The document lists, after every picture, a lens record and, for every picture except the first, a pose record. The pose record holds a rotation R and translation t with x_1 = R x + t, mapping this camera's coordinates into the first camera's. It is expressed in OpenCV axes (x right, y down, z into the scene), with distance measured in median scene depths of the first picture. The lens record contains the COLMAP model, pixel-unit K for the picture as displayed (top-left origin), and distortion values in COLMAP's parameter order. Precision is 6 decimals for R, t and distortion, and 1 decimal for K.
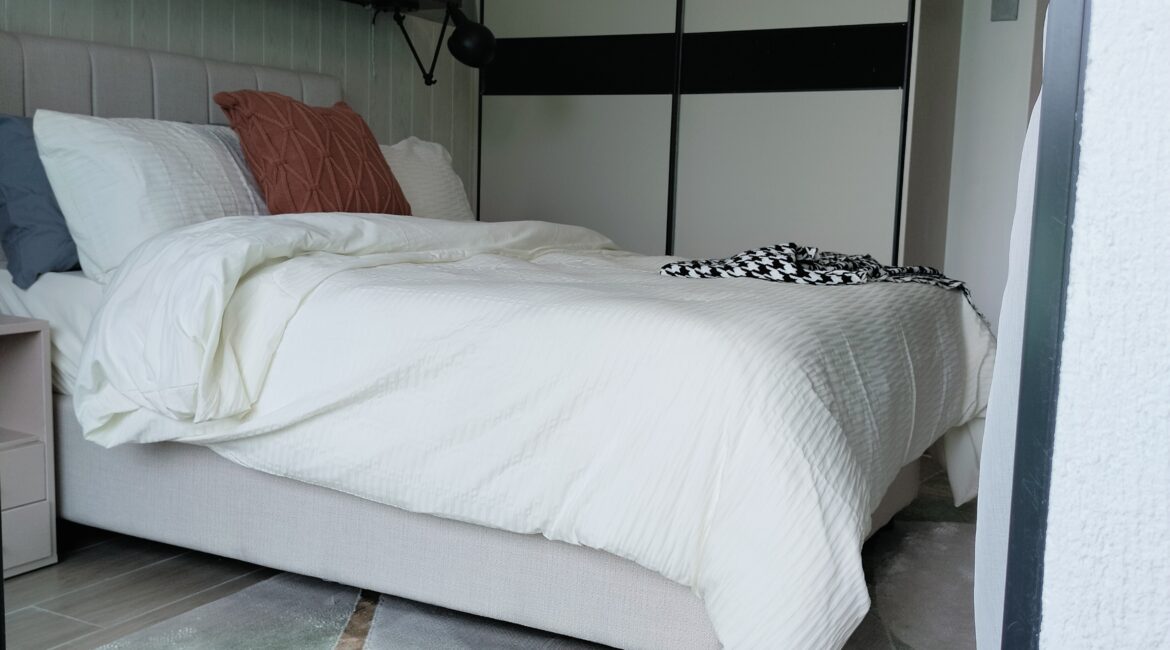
lens RADIAL K [[1135.3, 0, 585.0], [0, 1135.3, 325.0], [0, 0, 1]] dist [0.123345, -0.227981]
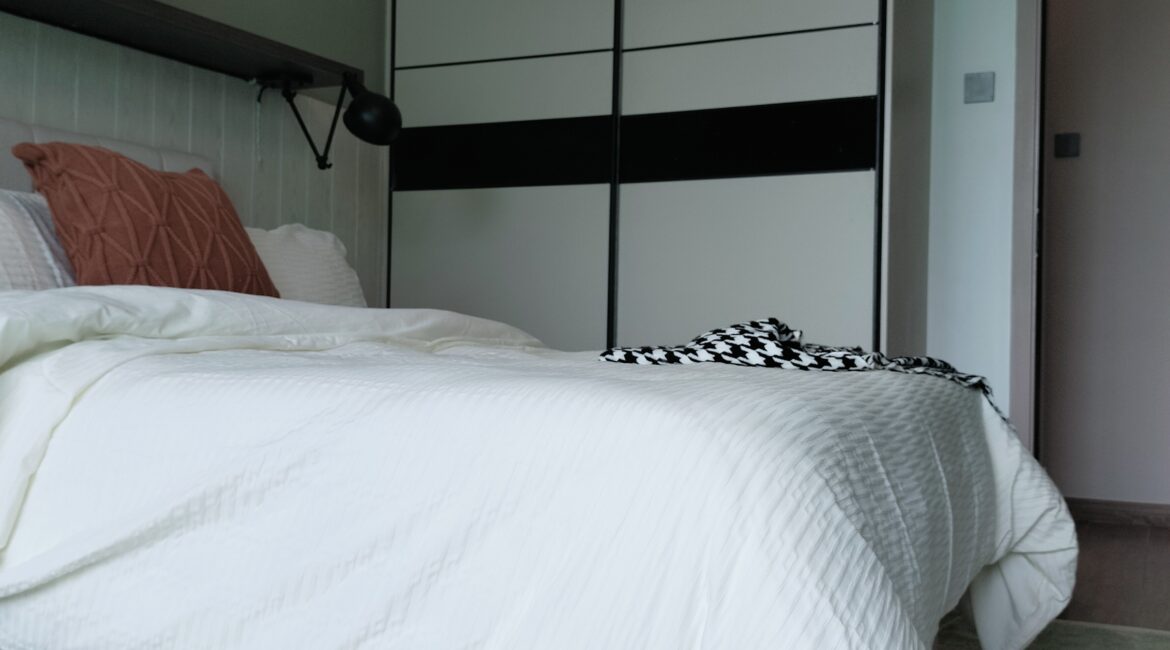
lens RADIAL K [[1176.7, 0, 585.0], [0, 1176.7, 325.0], [0, 0, 1]] dist [0.149991, -0.360241]
pose [[0.998561, -0.011614, 0.052361, 0.017652], [0.017853, 0.992577, -0.120304, 0.024315], [-0.050575, 0.121066, 0.991355, 0.238733]]
